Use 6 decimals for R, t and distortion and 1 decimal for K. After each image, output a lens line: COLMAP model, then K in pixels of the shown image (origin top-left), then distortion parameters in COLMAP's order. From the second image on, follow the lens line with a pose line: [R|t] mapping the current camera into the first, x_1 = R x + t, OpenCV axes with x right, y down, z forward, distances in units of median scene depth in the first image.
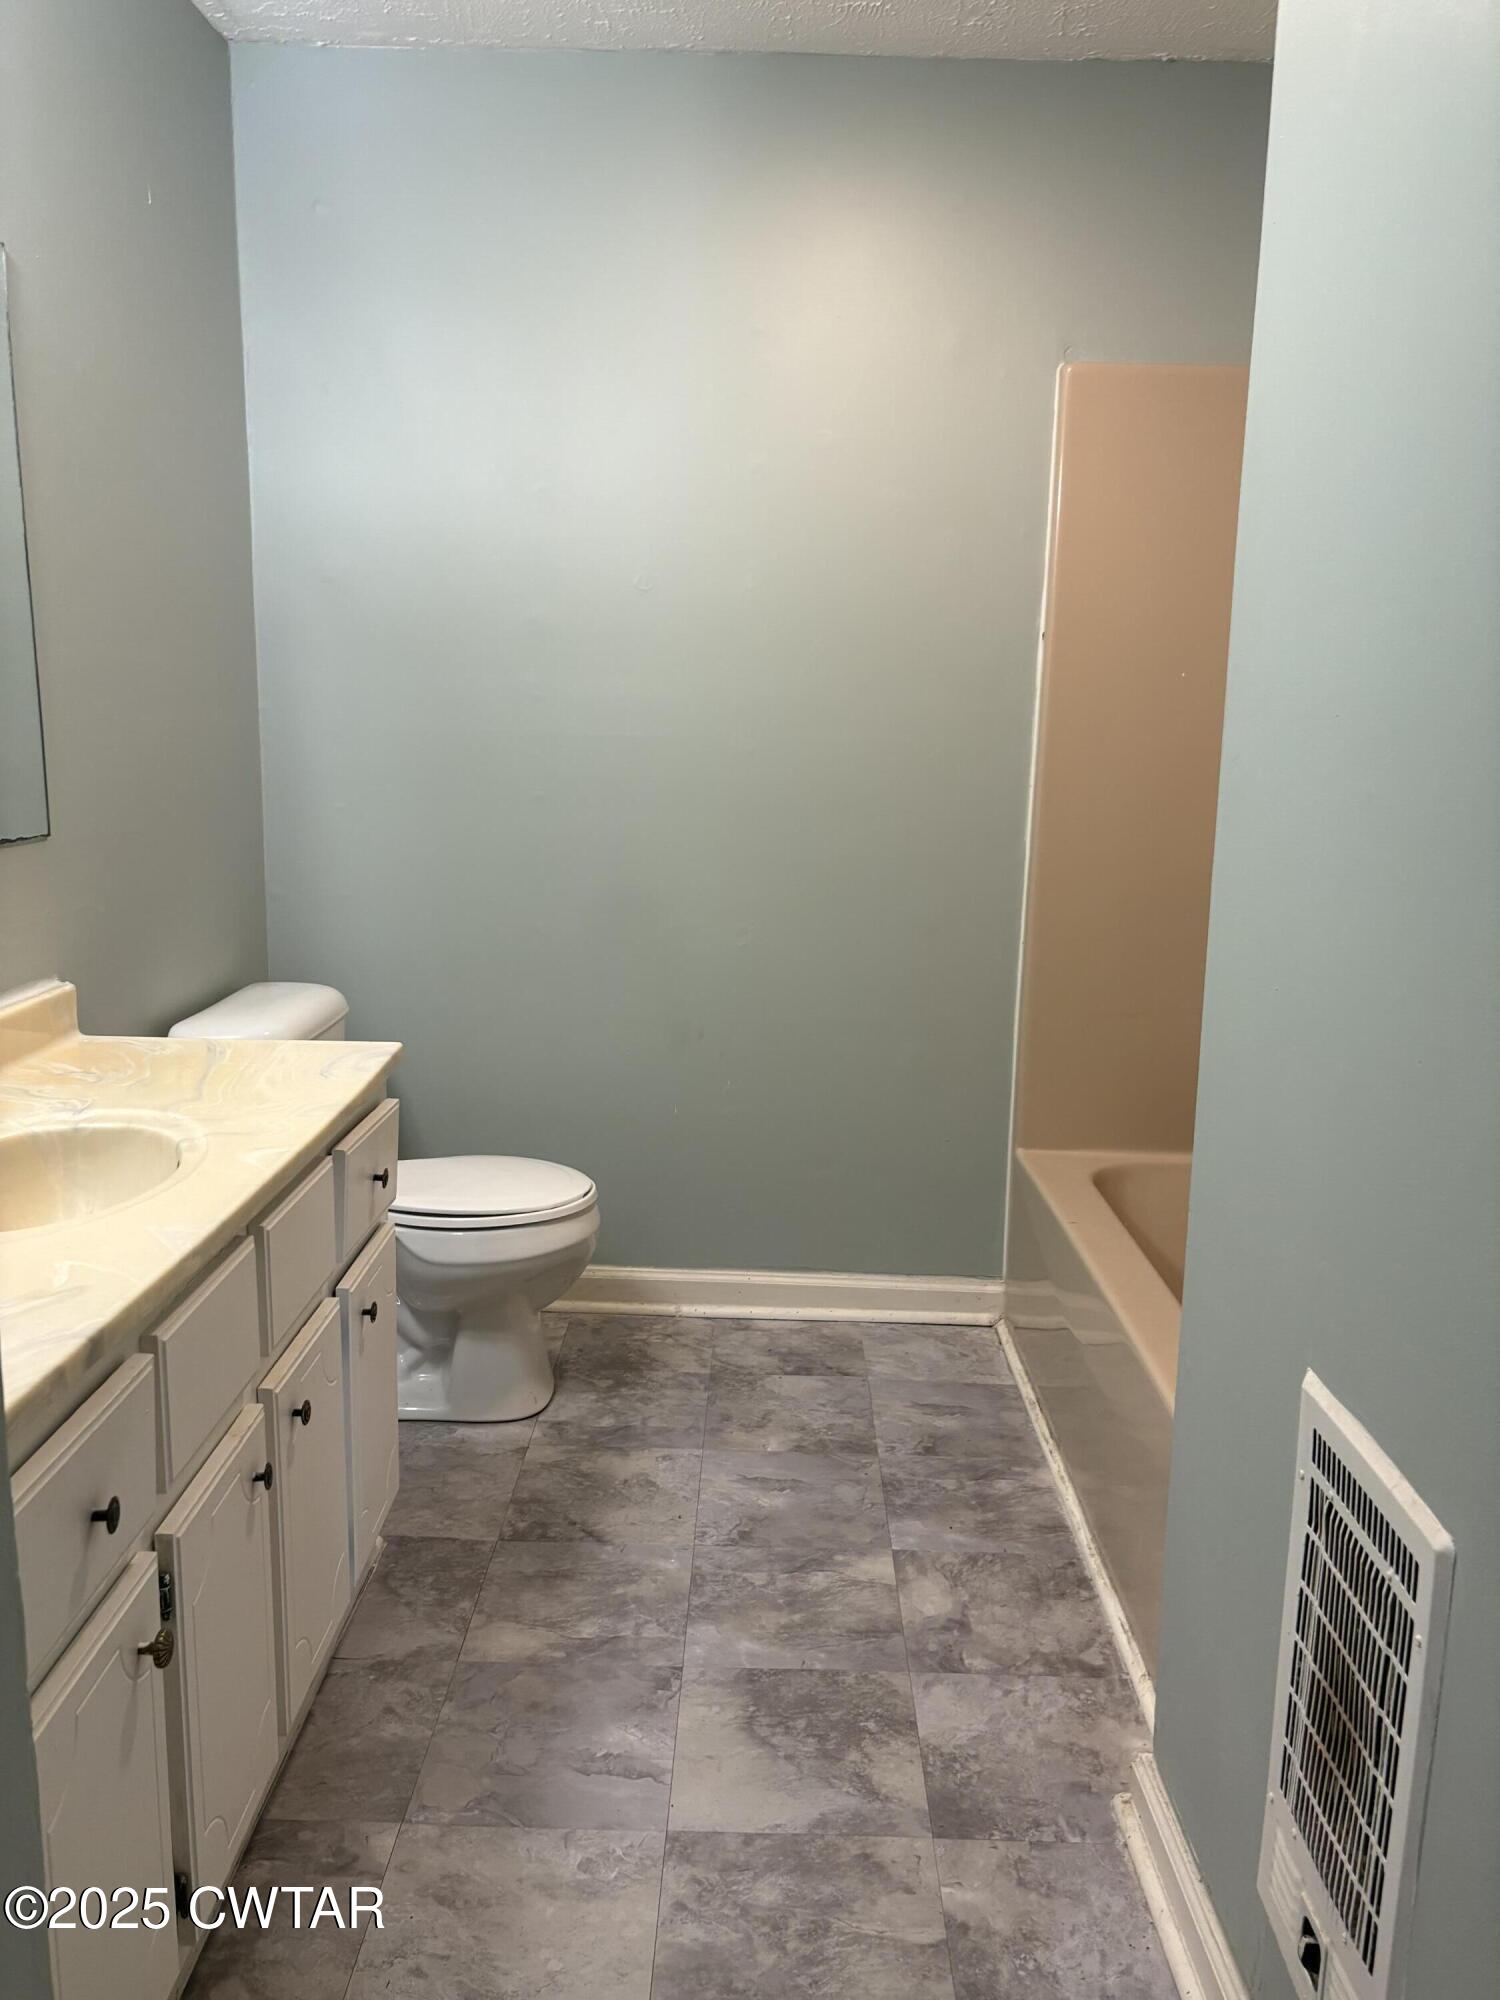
lens RADIAL K [[1512.9, 0, 742.7], [0, 1512.9, 997.7], [0, 0, 1]] dist [0.058313, -0.046271]
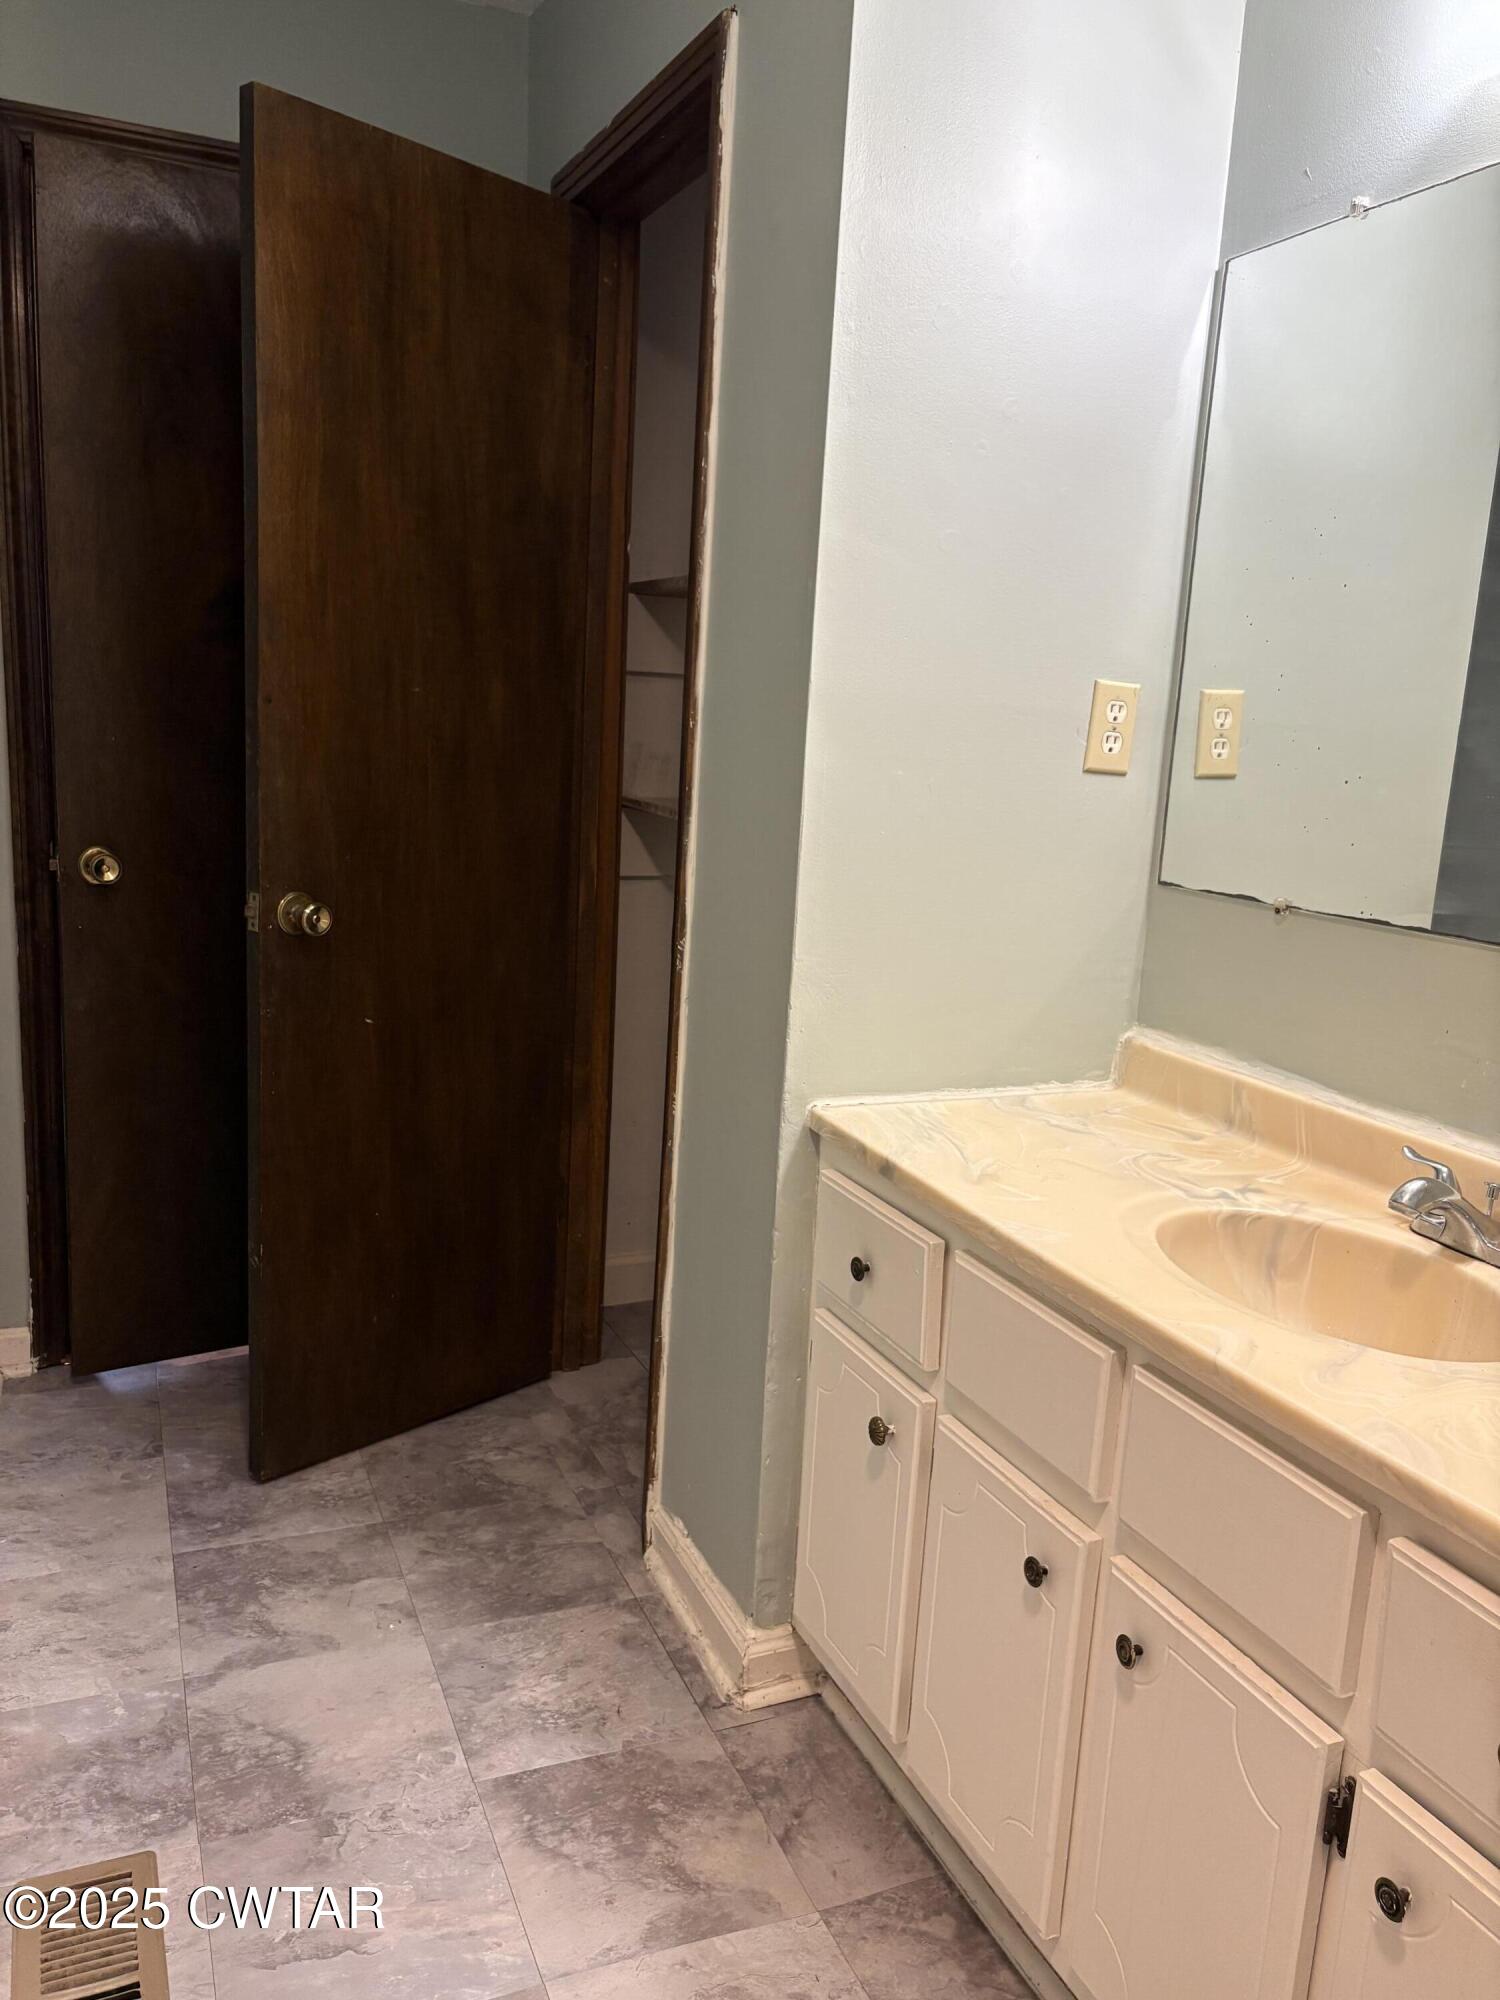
lens RADIAL K [[1512.9, 0, 742.7], [0, 1512.9, 997.7], [0, 0, 1]] dist [0.058313, -0.046271]
pose [[-0.906286, 0.010551, -0.422534, 0.158225], [-0.147406, 0.929032, 0.339367, -0.199259], [0.396129, 0.369848, -0.840413, 1.069038]]
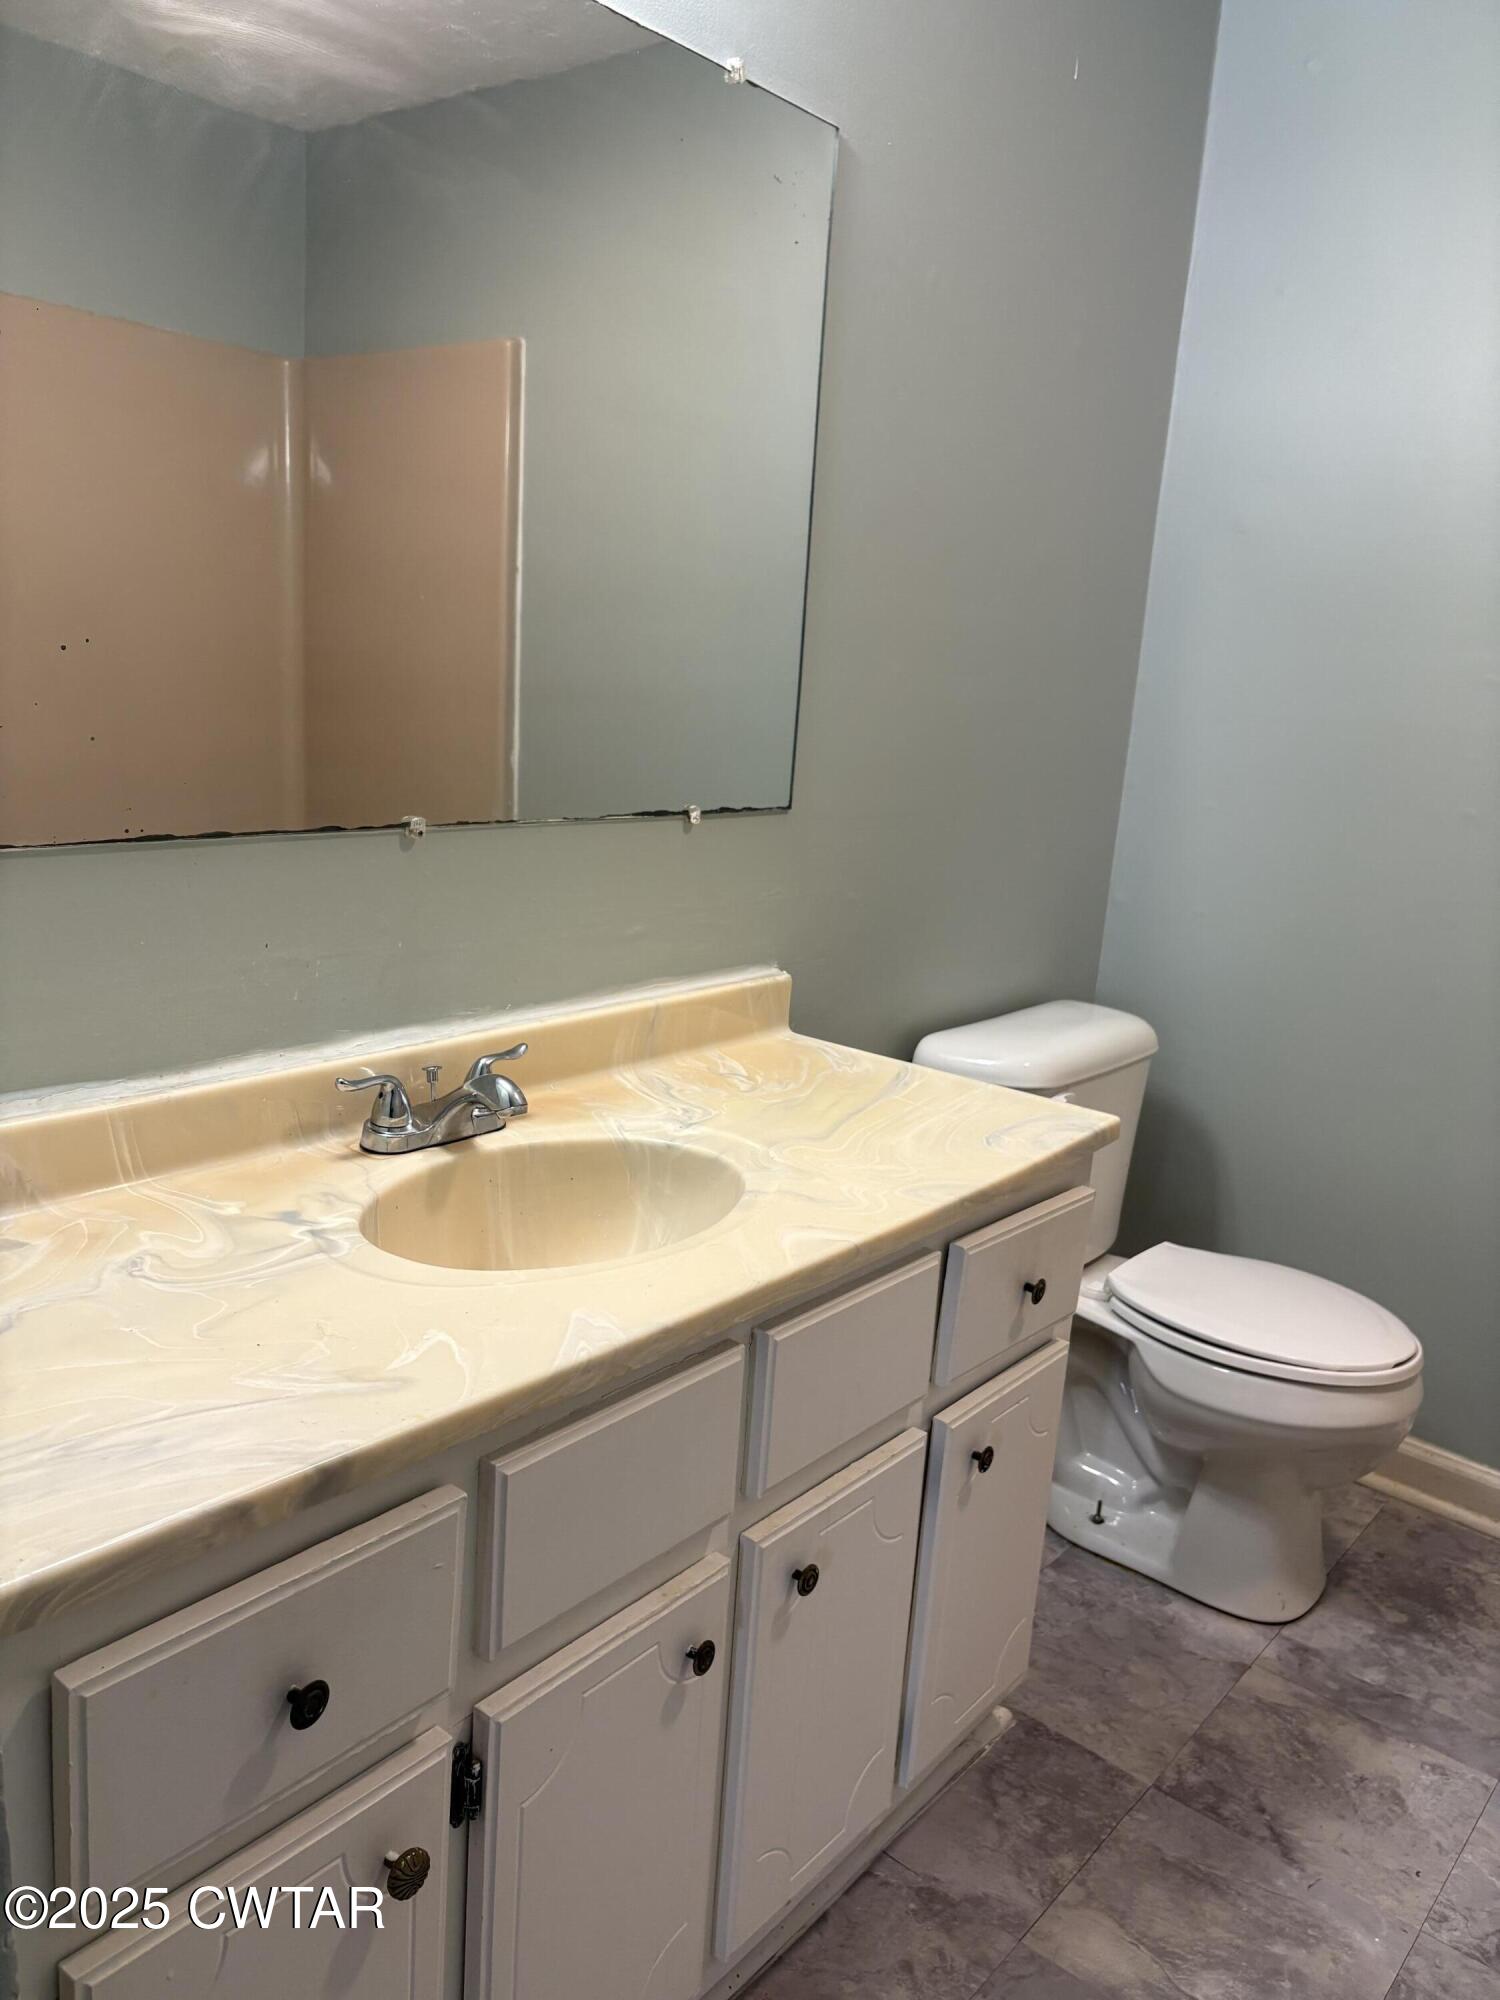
lens RADIAL K [[1485.0, 0, 790.0], [0, 1485.0, 999.5], [0, 0, 1]] dist [0.098605, -0.115516]
pose [[0.784113, 0.174208, -0.595667, 0.079526], [-0.169713, 0.983400, 0.064200, -0.046671], [0.596963, 0.050752, 0.800662, 0.274275]]
